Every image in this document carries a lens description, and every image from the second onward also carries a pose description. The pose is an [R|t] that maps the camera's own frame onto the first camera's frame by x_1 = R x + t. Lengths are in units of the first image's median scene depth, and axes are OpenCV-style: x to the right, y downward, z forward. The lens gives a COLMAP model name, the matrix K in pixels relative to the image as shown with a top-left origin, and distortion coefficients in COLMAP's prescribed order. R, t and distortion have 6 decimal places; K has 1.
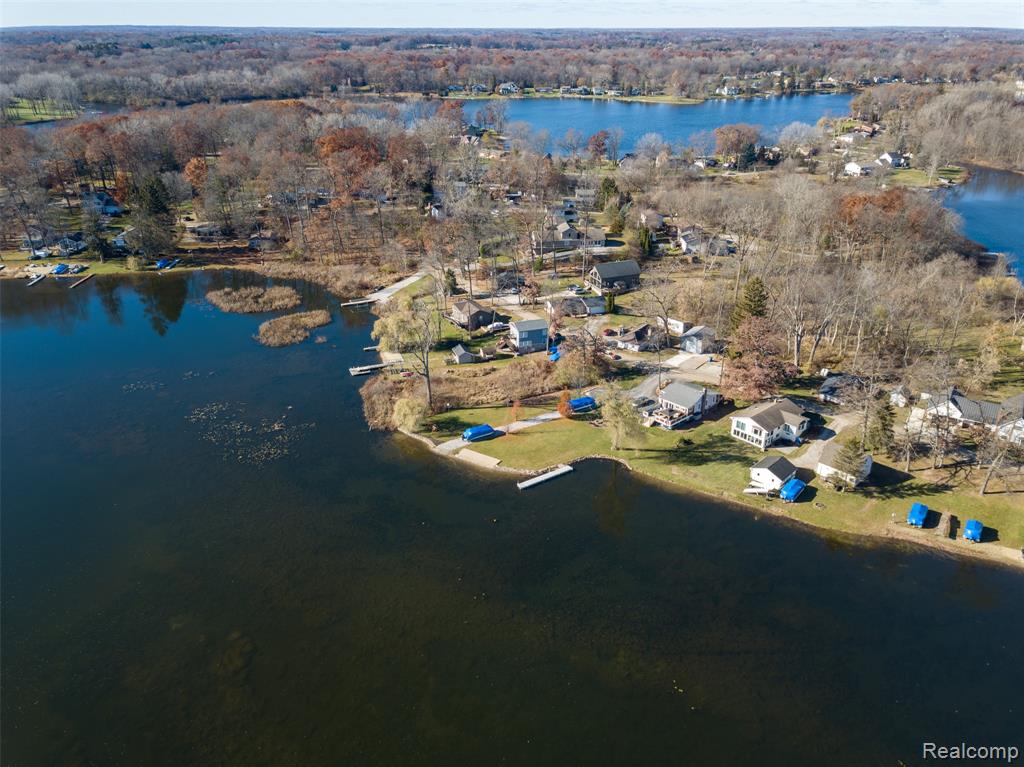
lens RADIAL K [[778.5, 0, 512.0], [0, 778.5, 383.5], [0, 0, 1]] dist [0.030110, -0.004925]
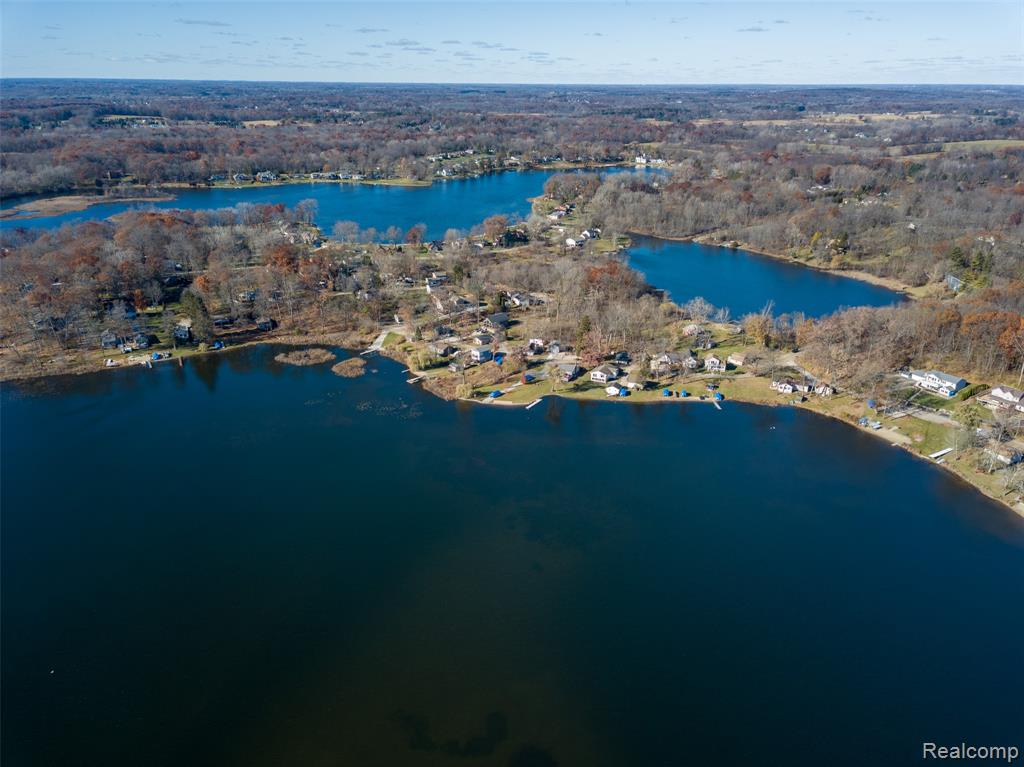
lens RADIAL K [[778.5, 0, 512.0], [0, 778.5, 383.5], [0, 0, 1]] dist [0.030110, -0.004925]
pose [[0.919240, -0.138324, 0.368598, -0.552718], [0.158777, 0.986983, -0.025584, 0.065237], [-0.360262, 0.082043, 0.929237, -0.761231]]
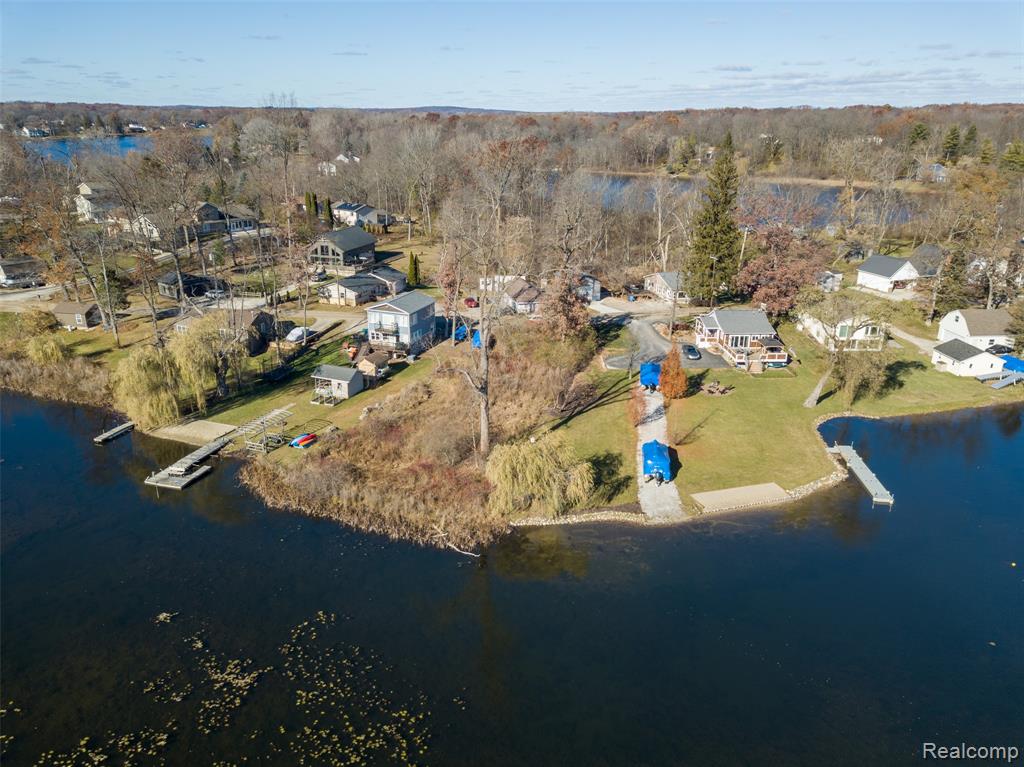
lens RADIAL K [[784.4, 0, 512.0], [0, 784.4, 383.5], [0, 0, 1]] dist [0.014549, -0.000551]
pose [[0.637194, -0.248069, 0.729689, -0.285619], [0.312704, 0.948564, 0.049413, -0.021081], [-0.704415, 0.196691, 0.681992, 0.476036]]
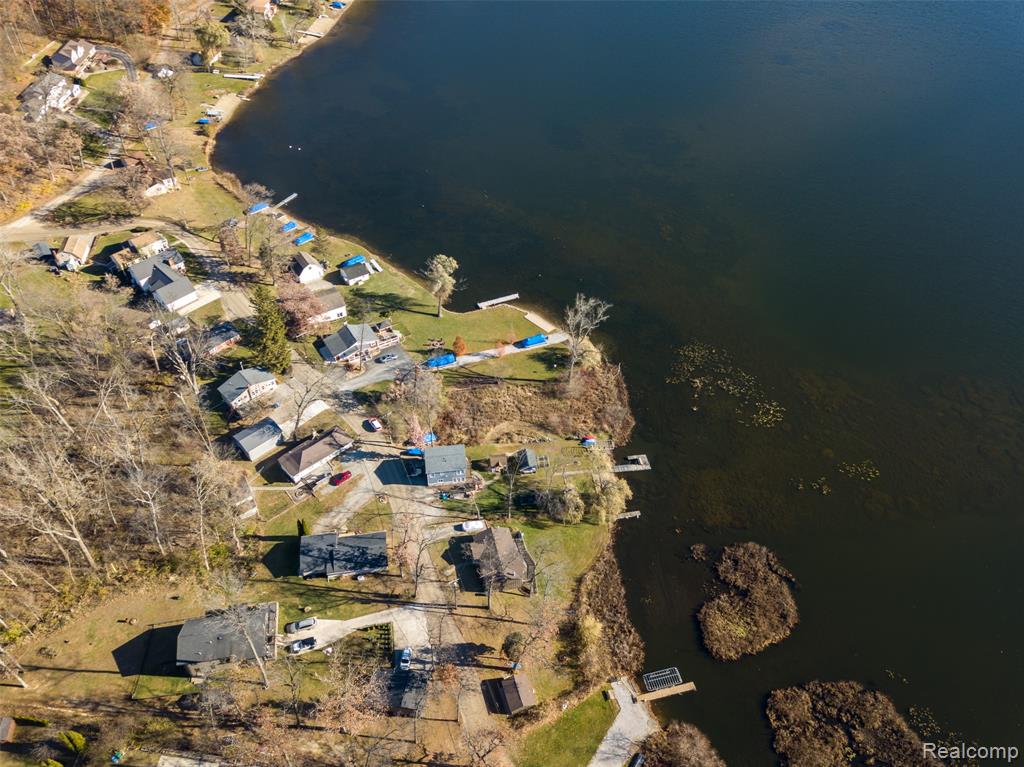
lens RADIAL K [[784.4, 0, 512.0], [0, 784.4, 383.5], [0, 0, 1]] dist [0.014549, -0.000551]
pose [[-0.979613, -0.154299, 0.128648, -0.120111], [0.067324, 0.351201, 0.933877, -0.730727], [-0.189278, 0.923499, -0.333652, 0.982607]]
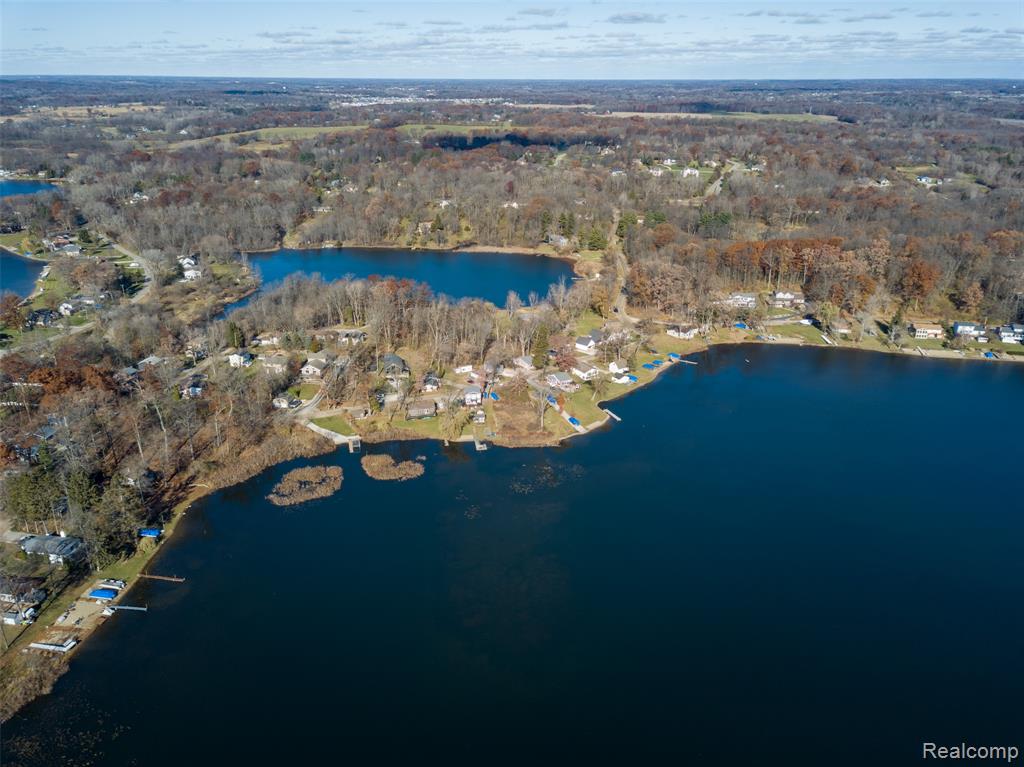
lens RADIAL K [[778.5, 0, 512.0], [0, 778.5, 383.5], [0, 0, 1]] dist [0.030110, -0.004925]
pose [[0.193008, -0.360076, 0.912740, -1.287745], [0.404284, 0.876782, 0.260400, -0.422107], [-0.894037, 0.318746, 0.314799, 0.296755]]
